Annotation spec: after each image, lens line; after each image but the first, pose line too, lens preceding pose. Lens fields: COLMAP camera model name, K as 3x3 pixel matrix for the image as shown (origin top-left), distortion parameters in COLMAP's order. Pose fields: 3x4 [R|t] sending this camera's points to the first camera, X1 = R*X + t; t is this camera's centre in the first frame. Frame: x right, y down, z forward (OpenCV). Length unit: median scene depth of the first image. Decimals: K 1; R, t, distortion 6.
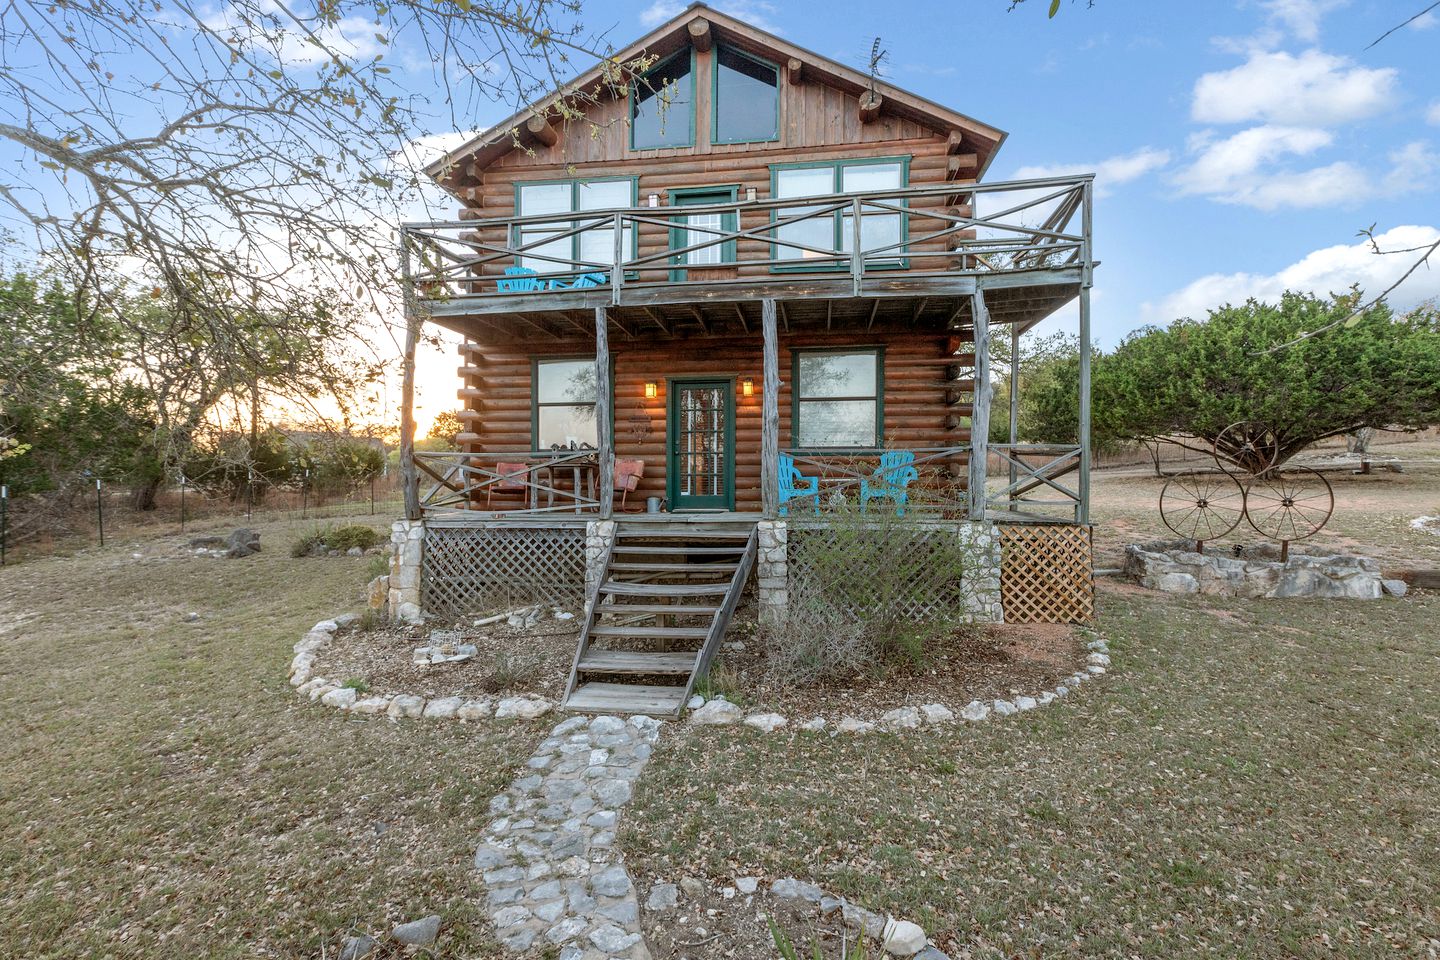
lens RADIAL K [[650.2, 0, 720.1], [0, 650.2, 477.4], [0, 0, 1]] dist [0.002221, -0.000566]
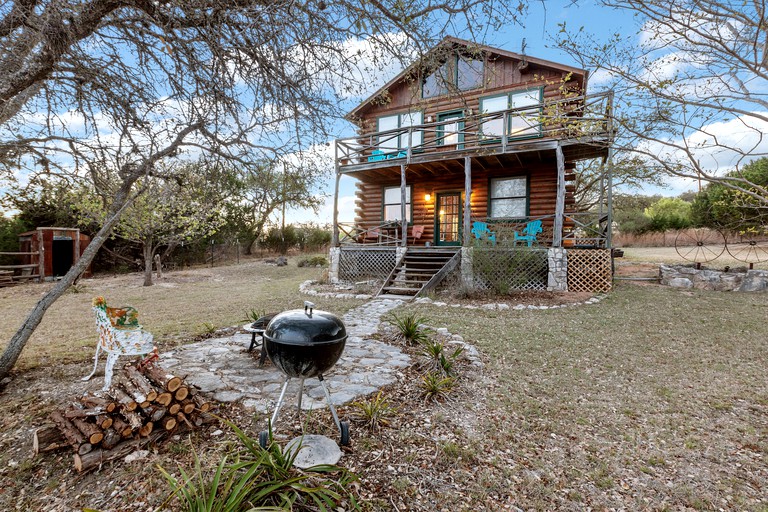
lens RADIAL K [[346.8, 0, 376.6], [0, 346.8, 249.4], [0, 0, 1]] dist [0.002221, -0.000566]
pose [[0.938411, 0.015188, -0.345188, 0.173433], [-0.017825, 0.999831, -0.004468, 0.072304], [0.345062, 0.010346, 0.938523, -0.287949]]
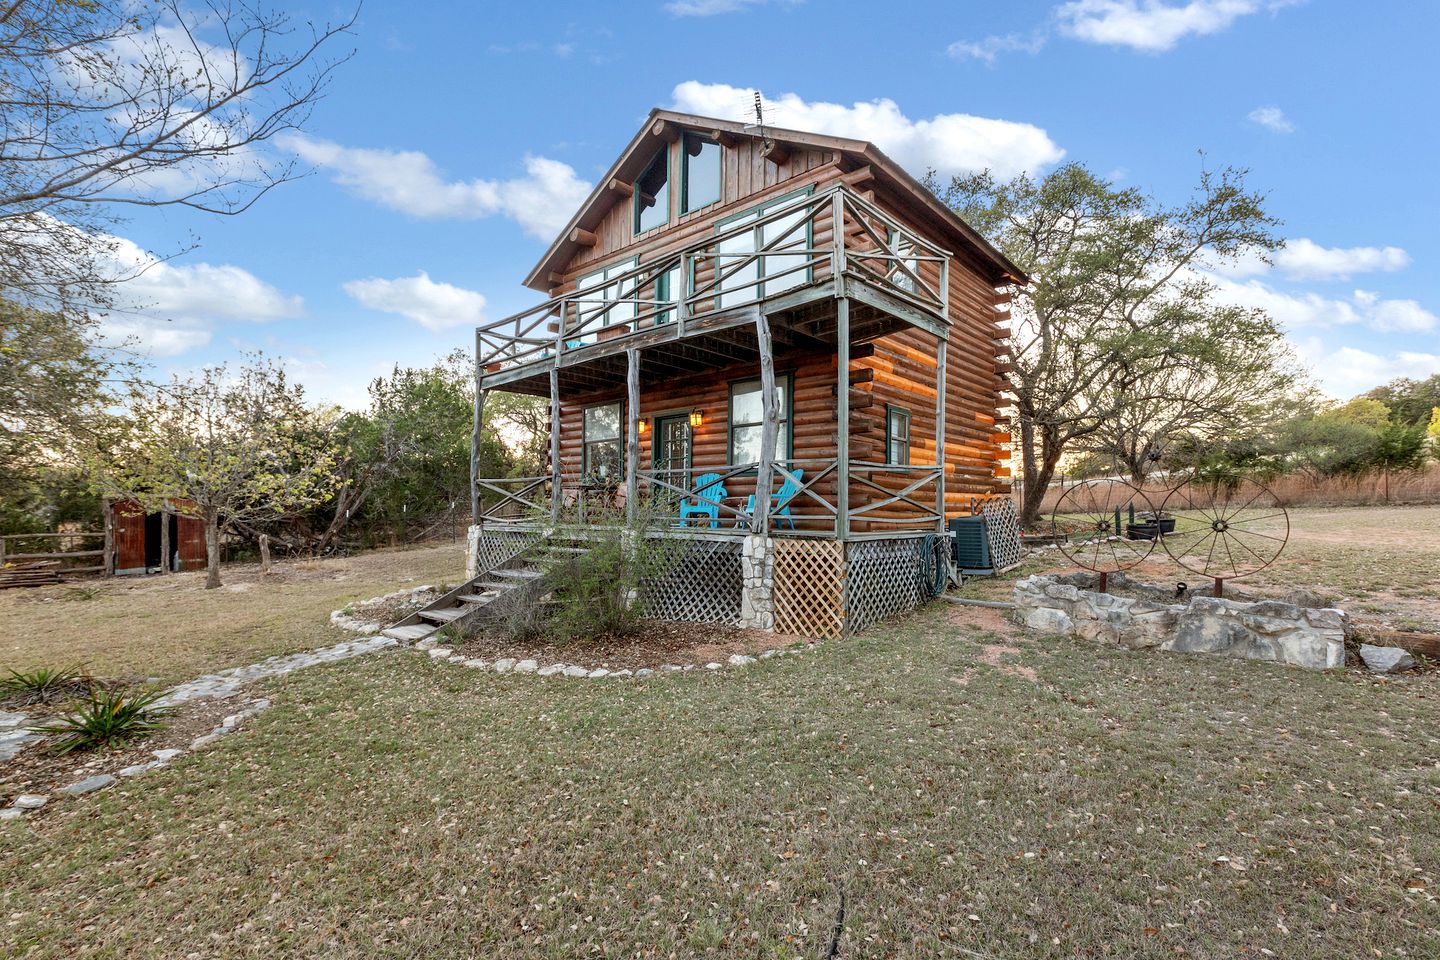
lens RADIAL K [[650.2, 0, 693.9], [0, 650.2, 490.8], [0, 0, 1]] dist [0.002221, -0.000566]
pose [[0.819023, -0.009236, -0.573686, 0.719159], [-0.007277, 0.999623, -0.026481, 0.020513], [0.573715, 0.025863, 0.818647, 0.056578]]
